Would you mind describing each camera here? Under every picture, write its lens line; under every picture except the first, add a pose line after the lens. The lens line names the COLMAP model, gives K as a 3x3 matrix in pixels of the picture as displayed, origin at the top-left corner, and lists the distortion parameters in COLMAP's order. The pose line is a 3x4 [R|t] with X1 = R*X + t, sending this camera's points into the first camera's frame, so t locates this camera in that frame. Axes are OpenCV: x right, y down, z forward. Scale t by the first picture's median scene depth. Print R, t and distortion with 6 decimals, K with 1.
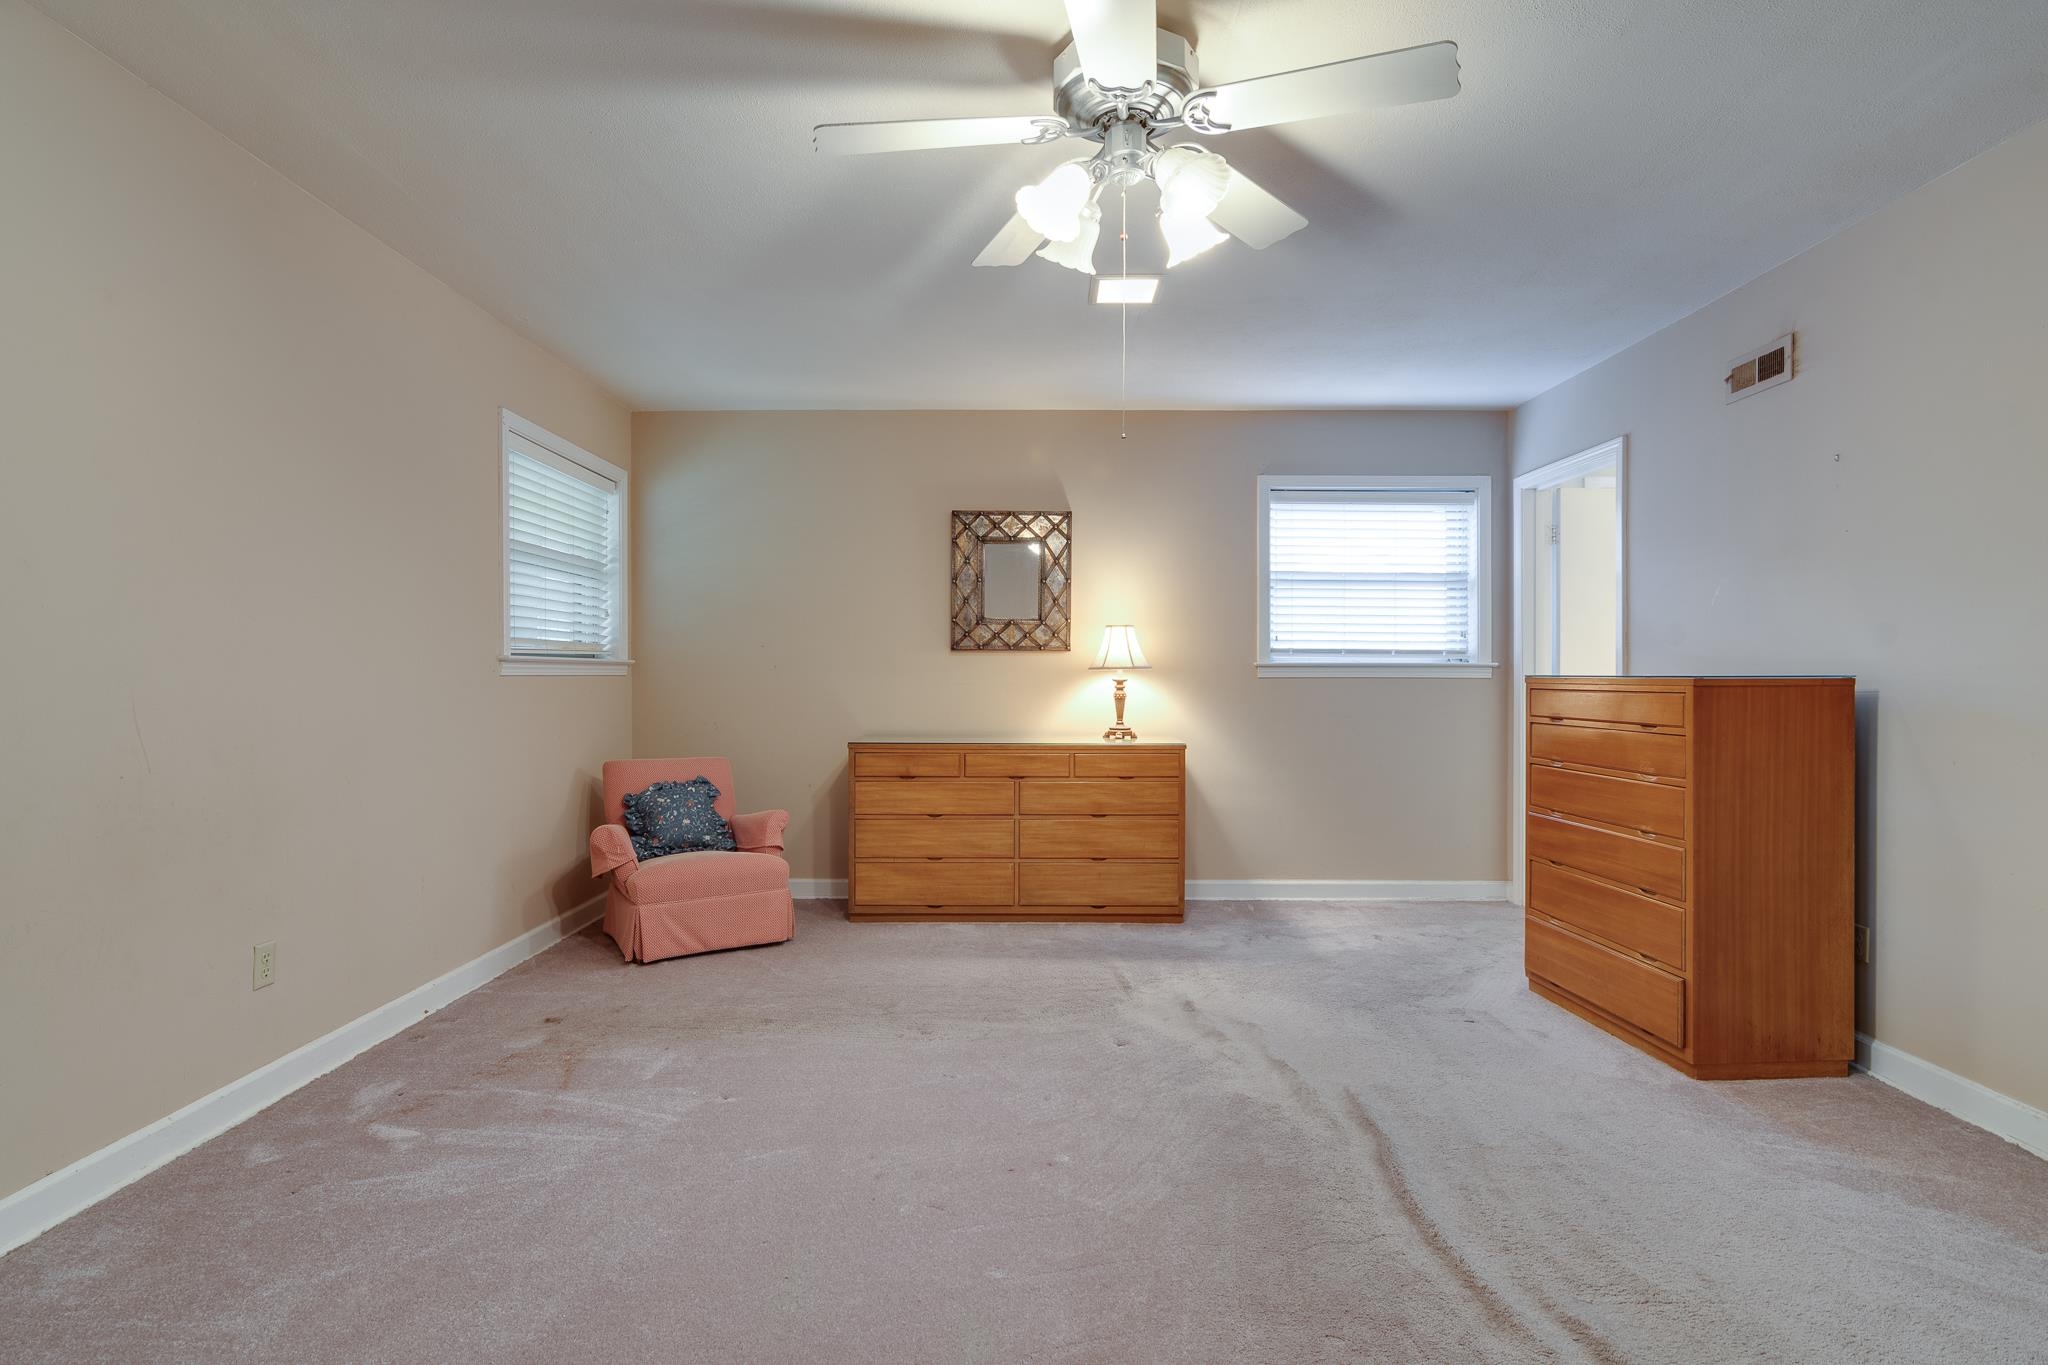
lens RADIAL K [[993.1, 0, 1025.5], [0, 993.1, 683.2], [0, 0, 1]] dist [-0.010251, 0.001815]
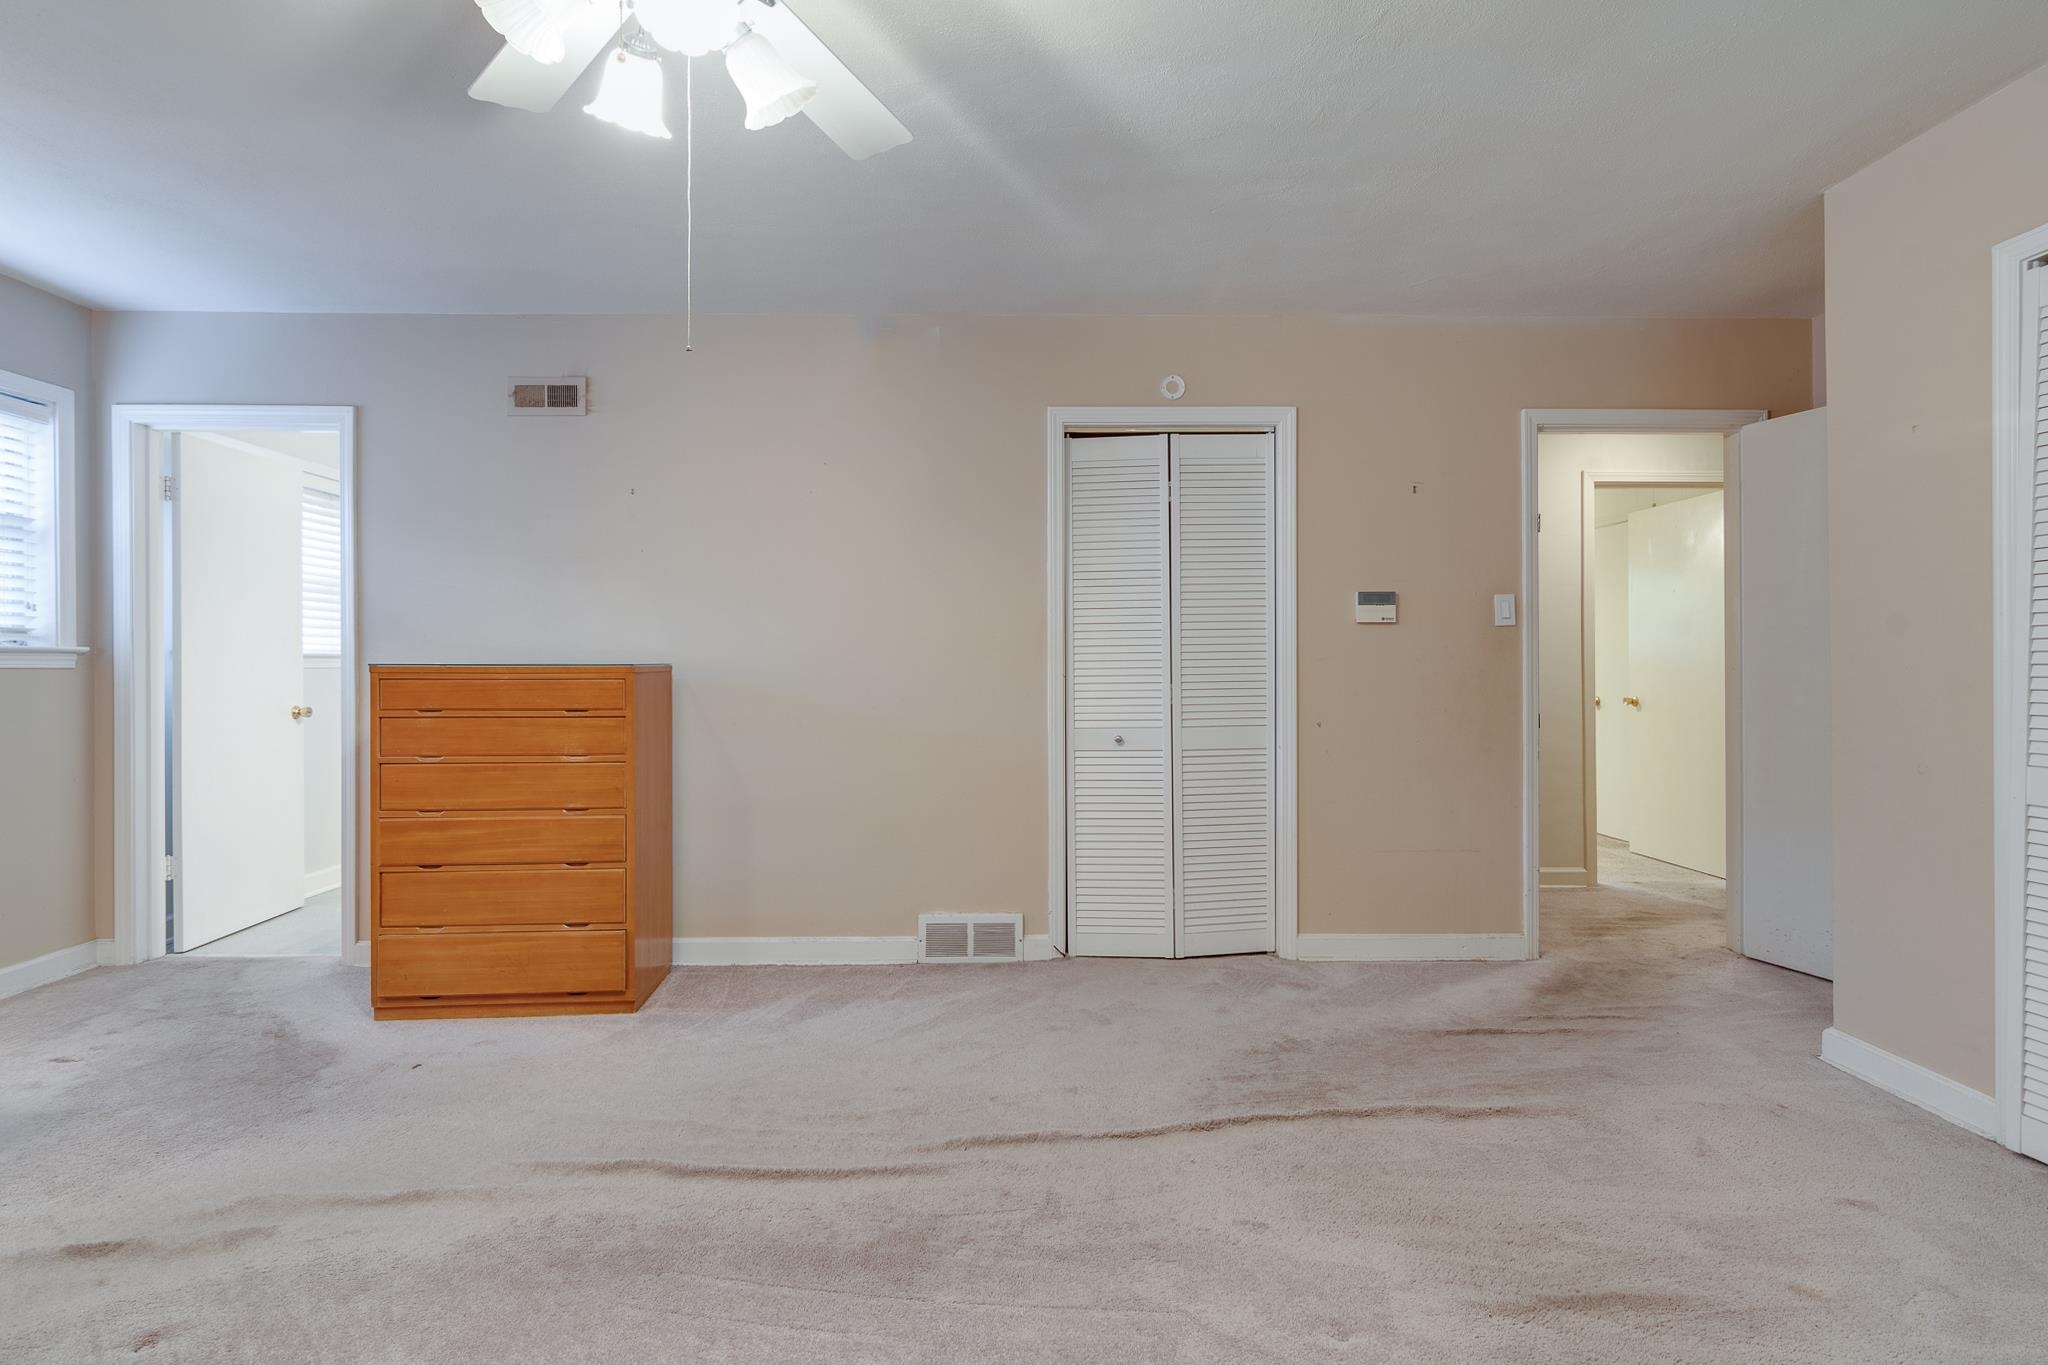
lens RADIAL K [[993.1, 0, 1018.9], [0, 993.1, 669.1], [0, 0, 1]] dist [-0.010251, 0.001815]
pose [[-0.034570, -0.005815, 0.999385, -0.424792], [0.009124, 0.999940, 0.006134, -0.003861], [-0.999361, 0.009331, -0.034515, 0.502943]]
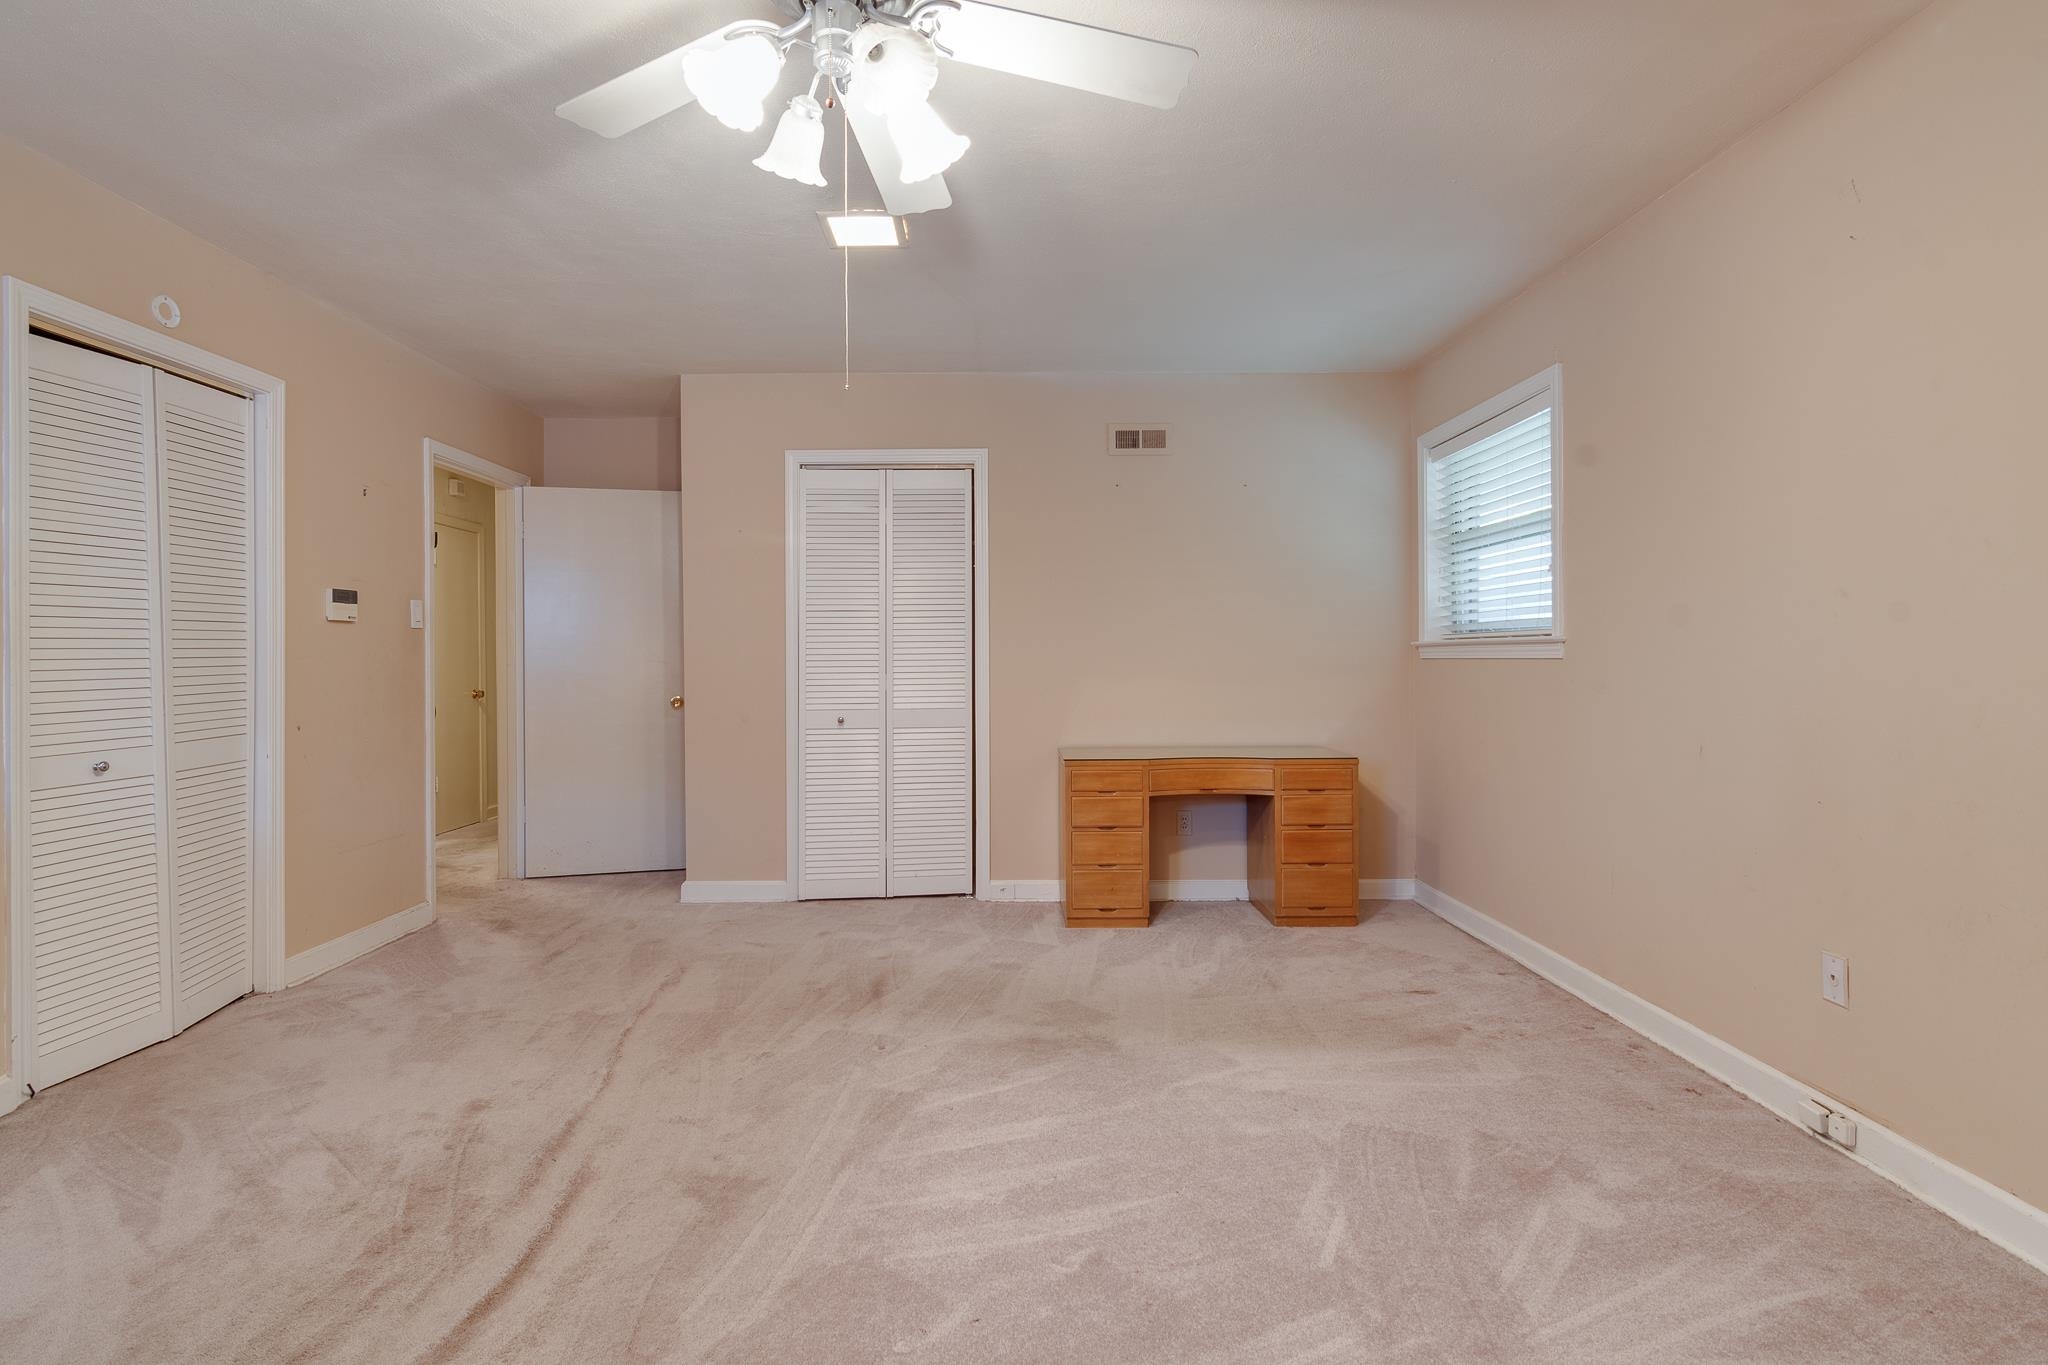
lens RADIAL K [[993.1, 0, 1017.2], [0, 993.1, 670.4], [0, 0, 1]] dist [-0.010251, 0.001815]
pose [[-0.999681, 0.000452, -0.025236, -0.022421], [-0.000122, 0.999742, 0.022729, -0.016423], [0.025240, 0.022725, -0.999423, 1.219839]]
